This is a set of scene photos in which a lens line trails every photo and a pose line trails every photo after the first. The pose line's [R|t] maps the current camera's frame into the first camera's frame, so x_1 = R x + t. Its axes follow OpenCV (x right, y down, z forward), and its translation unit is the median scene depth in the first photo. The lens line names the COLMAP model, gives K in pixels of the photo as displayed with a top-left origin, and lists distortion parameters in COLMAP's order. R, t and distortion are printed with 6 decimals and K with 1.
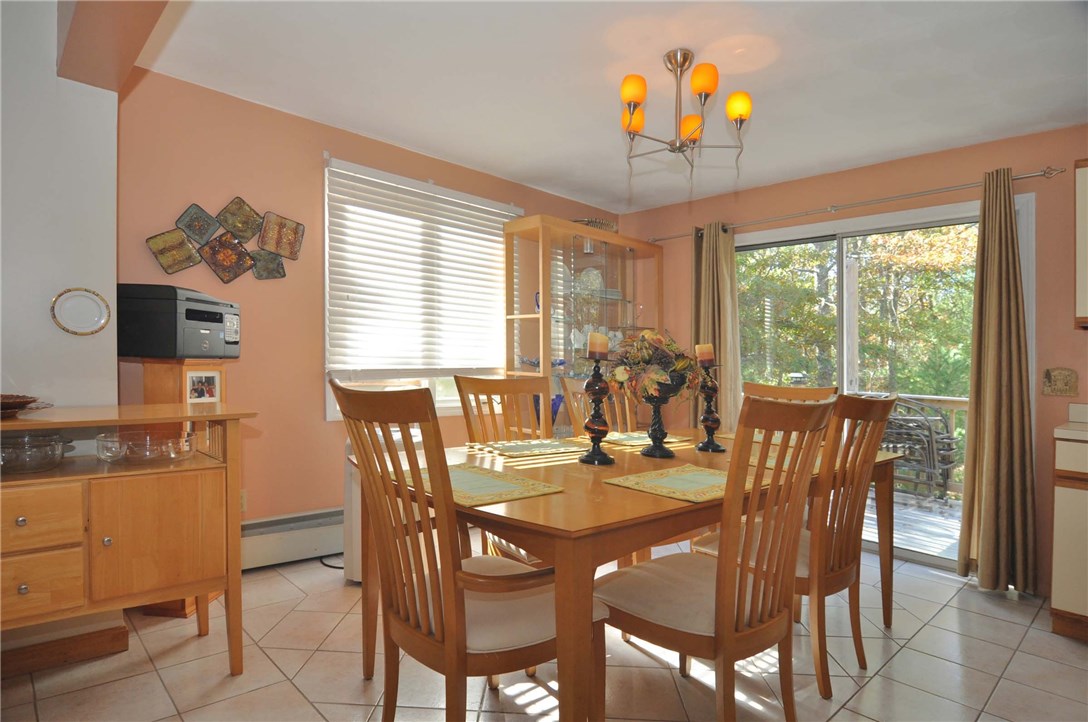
lens RADIAL K [[590.9, 0, 545.2], [0, 590.9, 355.0], [0, 0, 1]] dist [-0.000375, -0.014538]
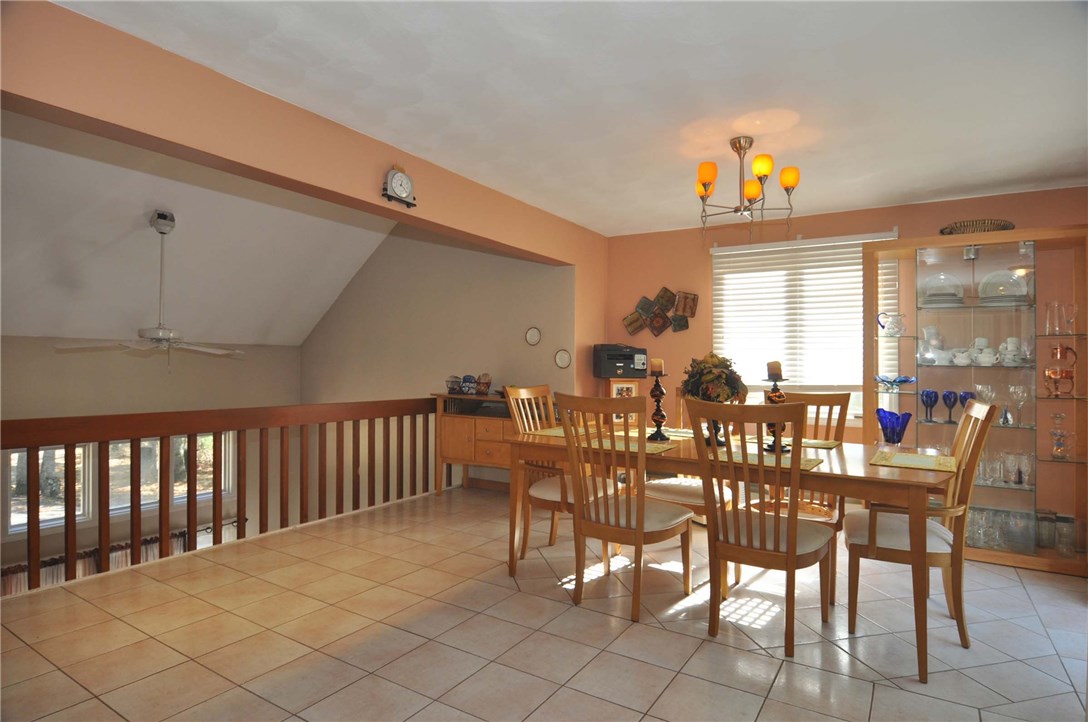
lens RADIAL K [[590.9, 0, 545.2], [0, 590.9, 355.0], [0, 0, 1]] dist [-0.000375, -0.014538]
pose [[0.258684, -0.044794, -0.964923, 1.103806], [-0.004412, 0.998859, -0.047552, 0.021600], [0.965952, 0.016558, 0.258191, 0.205653]]
